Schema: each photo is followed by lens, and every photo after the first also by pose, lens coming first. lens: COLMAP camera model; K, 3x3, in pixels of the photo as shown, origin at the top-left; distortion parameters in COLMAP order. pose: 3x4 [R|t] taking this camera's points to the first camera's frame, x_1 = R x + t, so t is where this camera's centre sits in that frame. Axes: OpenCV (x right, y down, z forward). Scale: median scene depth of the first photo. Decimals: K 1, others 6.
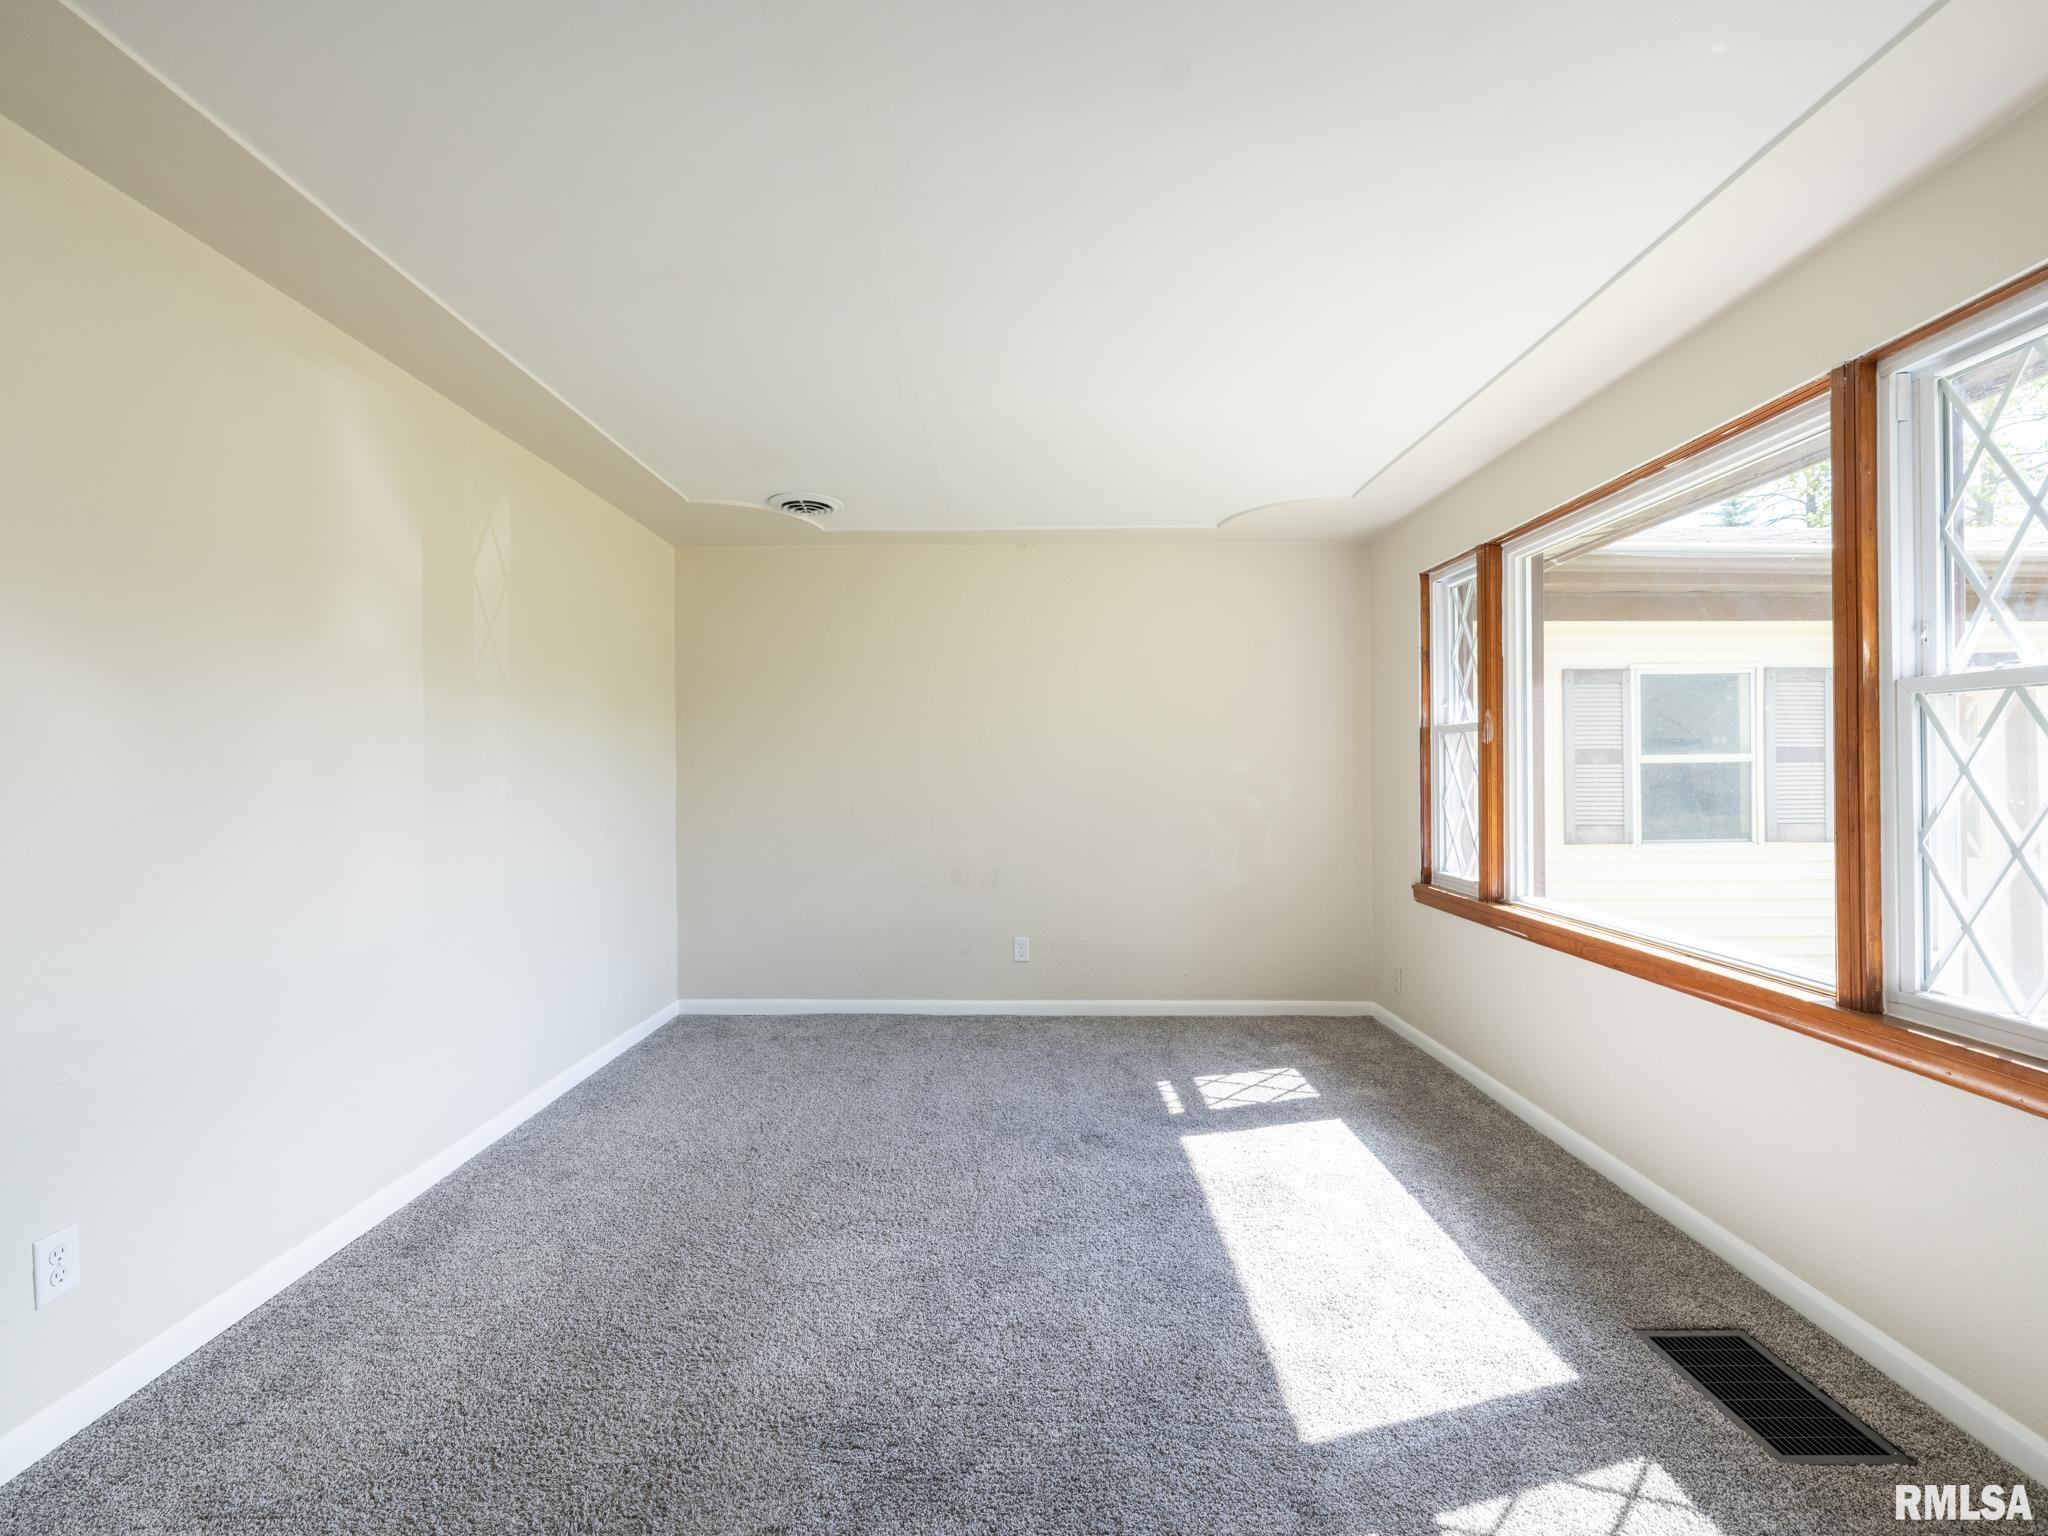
lens RADIAL K [[943.8, 0, 1021.4], [0, 943.8, 765.3], [0, 0, 1]] dist [-0.003351, 0.001811]
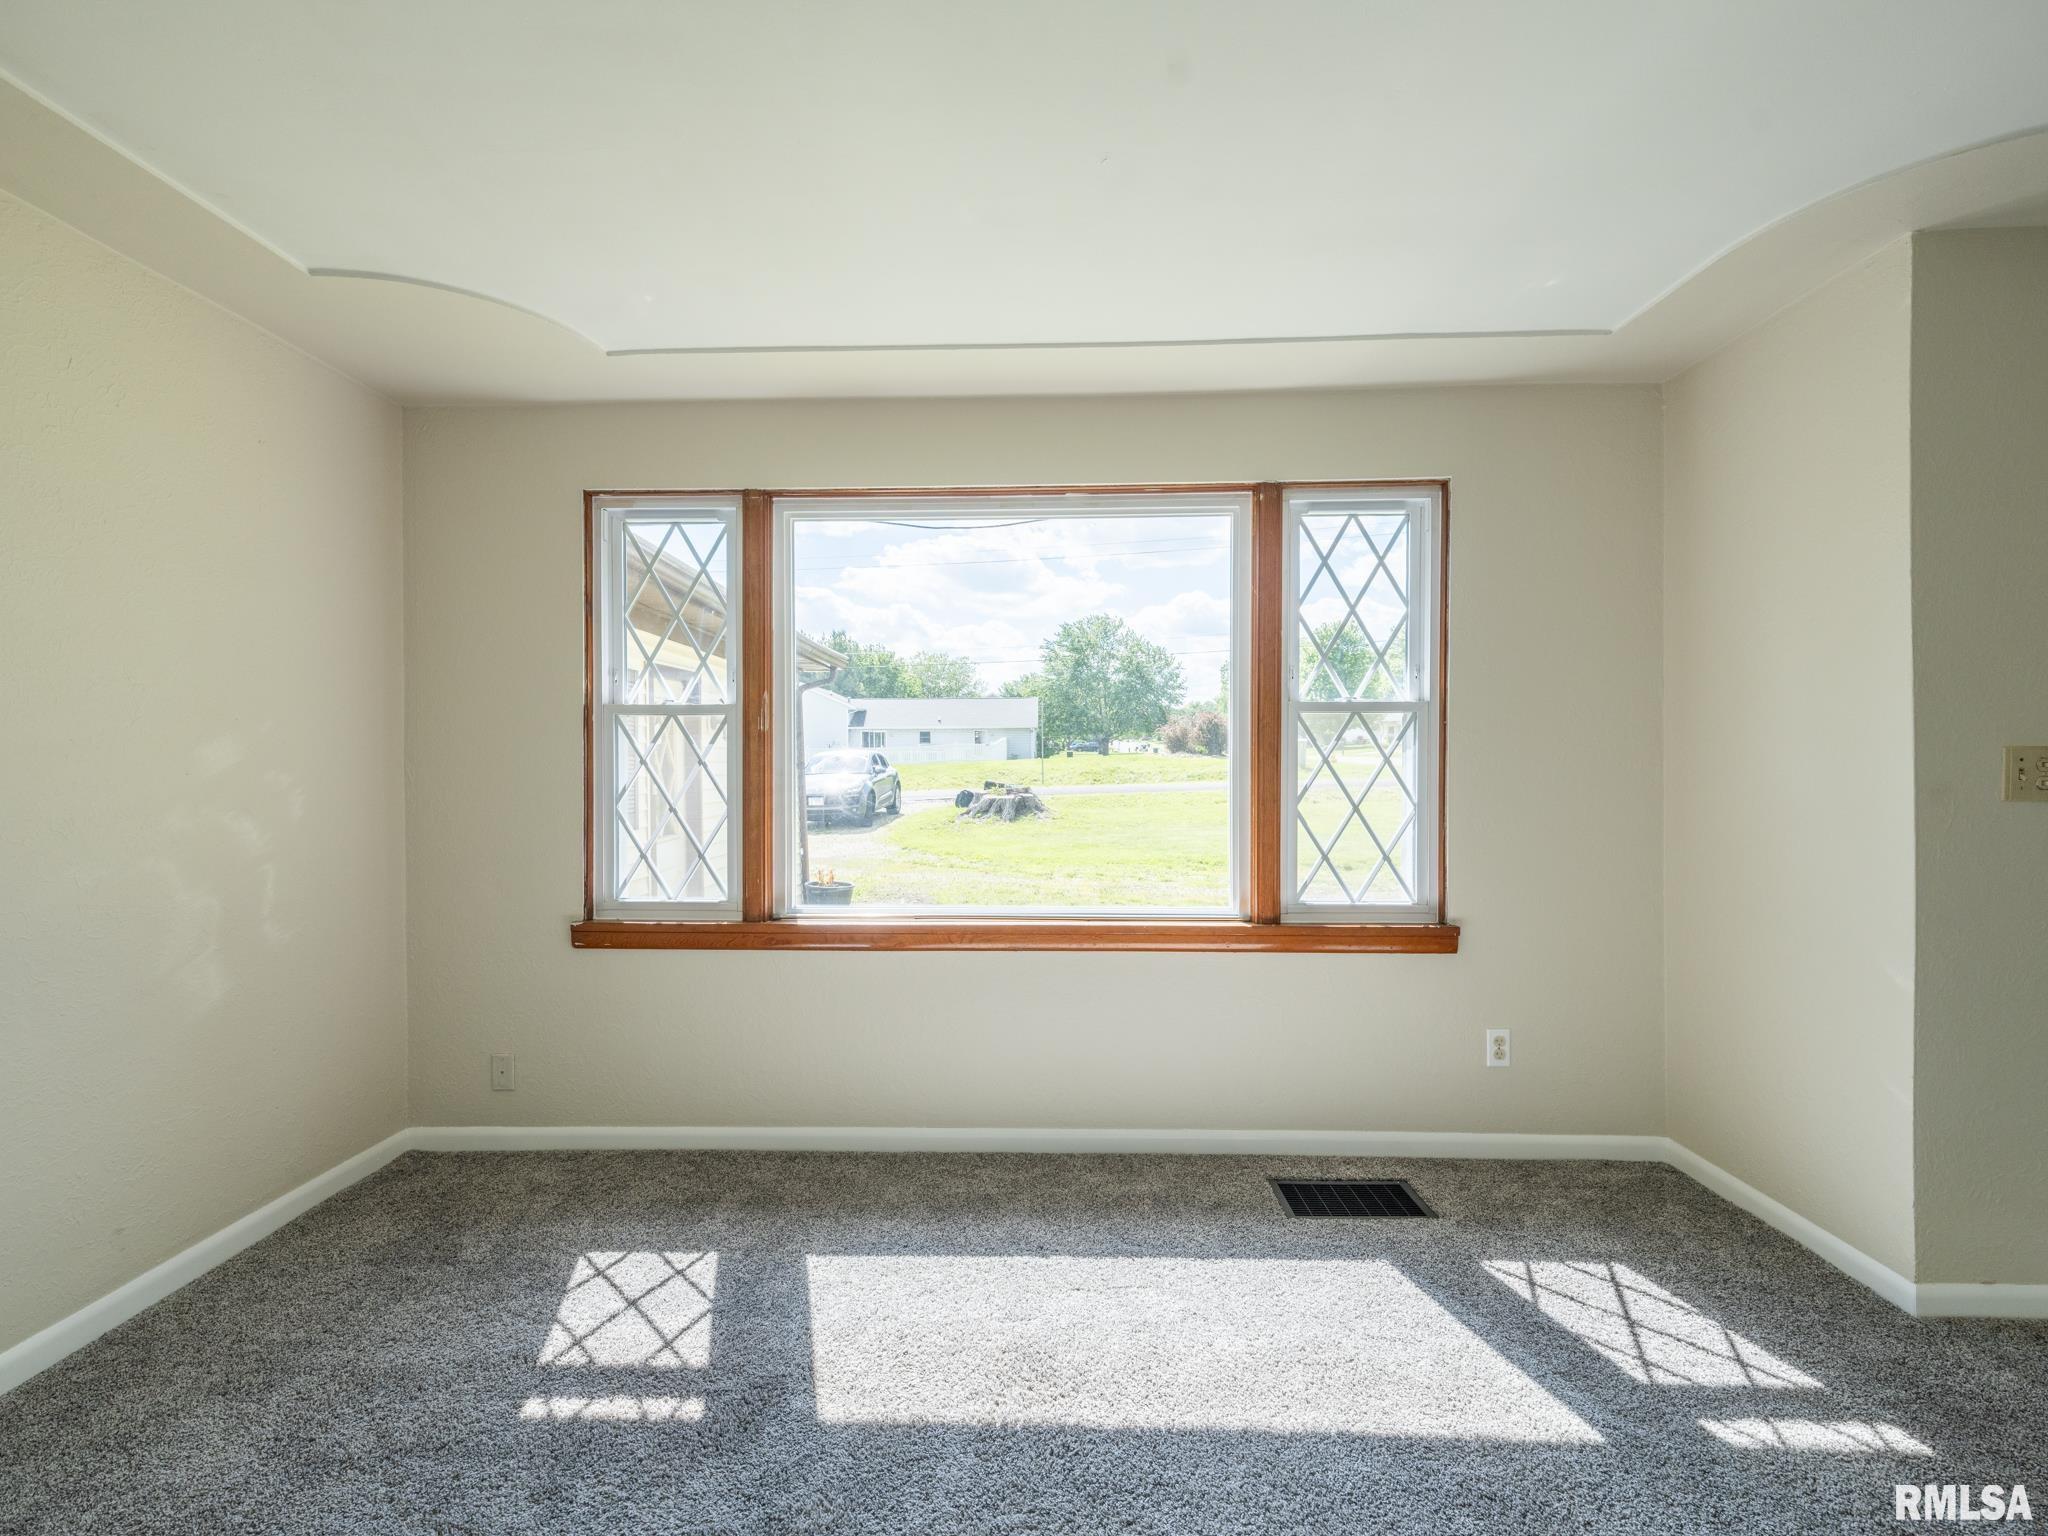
lens RADIAL K [[943.8, 0, 1021.4], [0, 943.8, 765.3], [0, 0, 1]] dist [-0.003351, 0.001811]
pose [[0.032009, -0.001257, 0.999487, -0.424329], [0.000765, 0.999999, 0.001233, 0.007608], [-0.999487, 0.000725, 0.032010, 0.954439]]
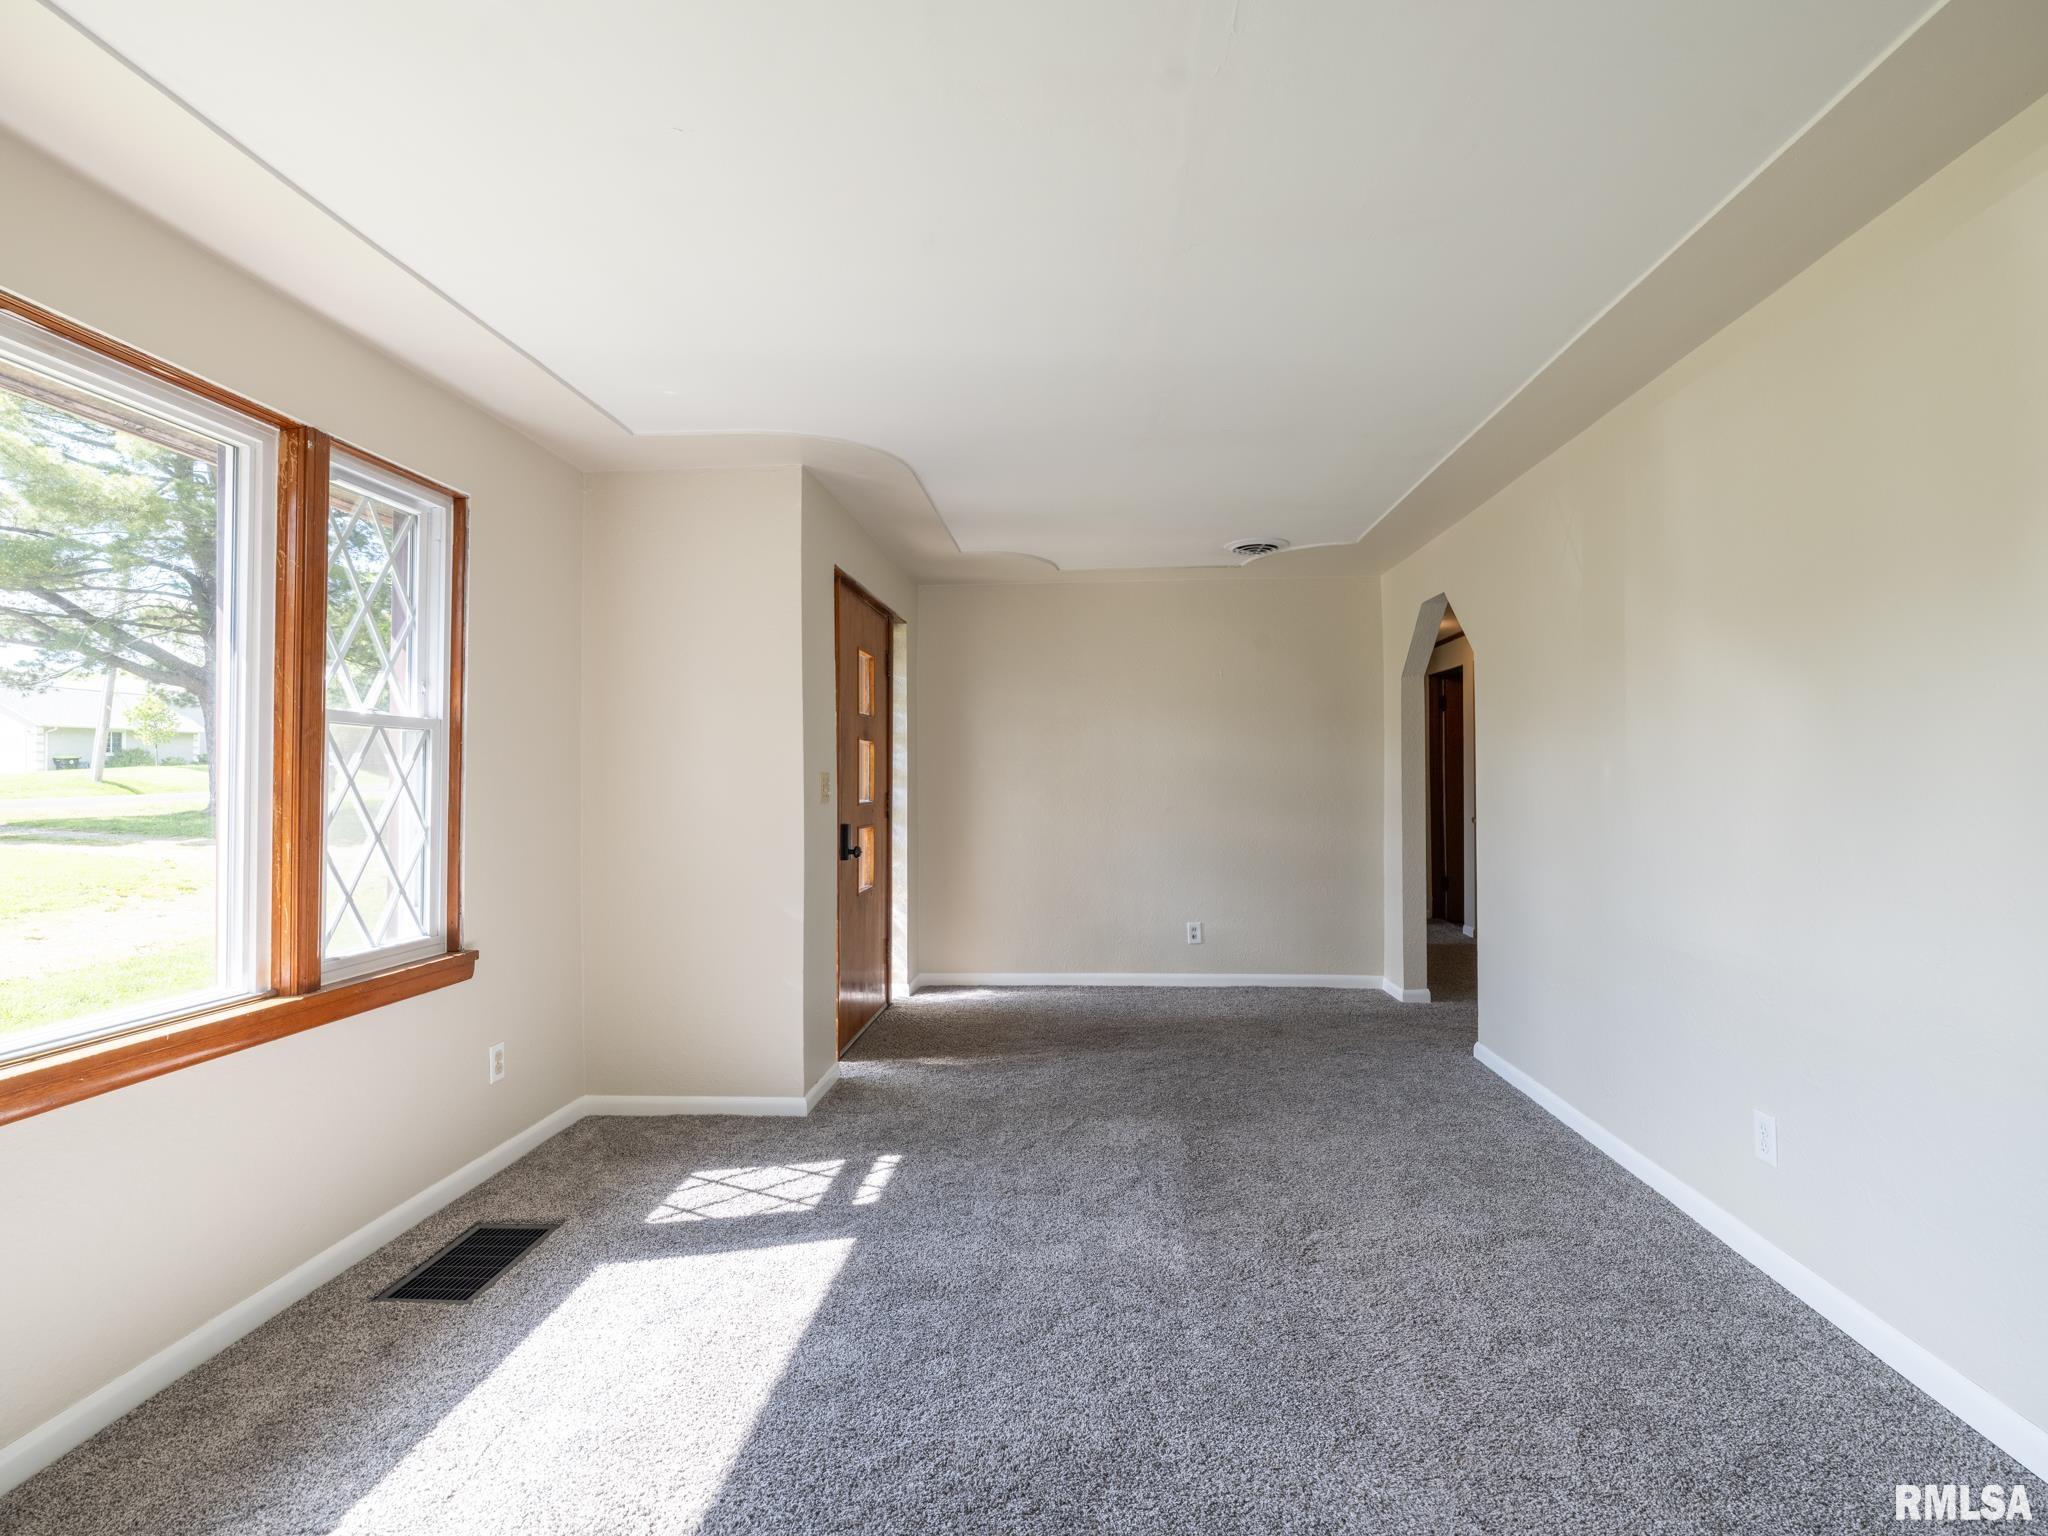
lens RADIAL K [[943.8, 0, 1021.4], [0, 943.8, 765.3], [0, 0, 1]] dist [-0.003351, 0.001811]
pose [[-0.996926, 0.010262, 0.077680, -0.048219], [0.009022, 0.999826, -0.016306, 0.007900], [-0.077834, -0.015555, -0.996845, 1.478095]]
